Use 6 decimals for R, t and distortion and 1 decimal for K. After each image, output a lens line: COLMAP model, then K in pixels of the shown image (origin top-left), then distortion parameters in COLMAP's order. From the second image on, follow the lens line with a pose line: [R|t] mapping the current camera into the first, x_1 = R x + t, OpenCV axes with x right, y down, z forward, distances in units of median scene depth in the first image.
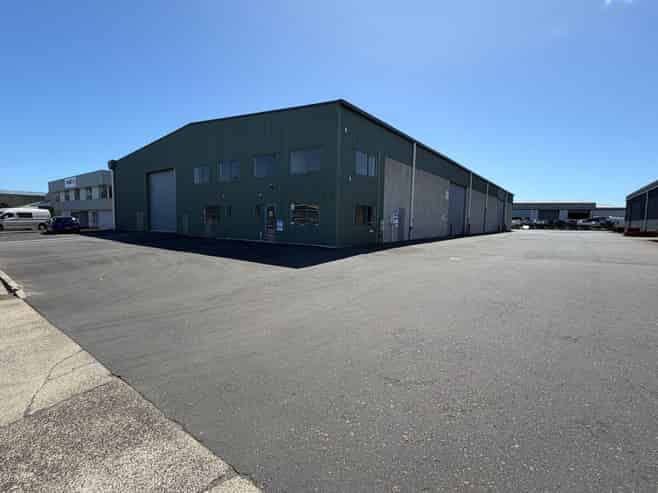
lens RADIAL K [[309.0, 0, 329.0], [0, 309.0, 245.6], [0, 0, 1]] dist [-0.000550, 0.000058]
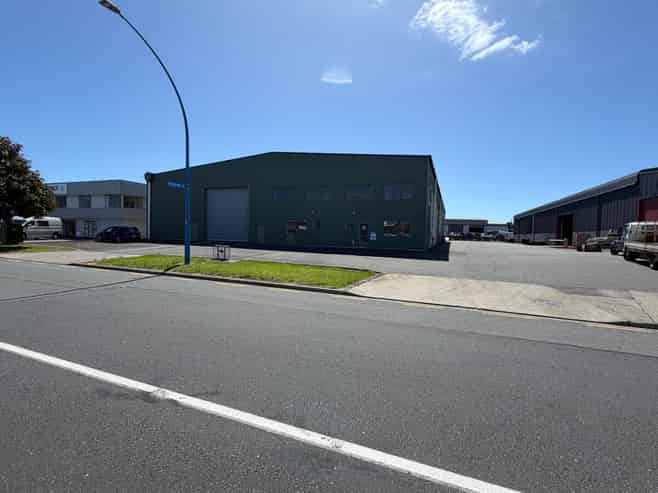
lens RADIAL K [[309.0, 0, 328.5], [0, 309.0, 246.0], [0, 0, 1]] dist [-0.000550, 0.000058]
pose [[0.962994, -0.002215, 0.269514, -0.491712], [0.011548, 0.999387, -0.033050, 0.016663], [-0.269276, 0.034940, 0.962429, -0.202043]]
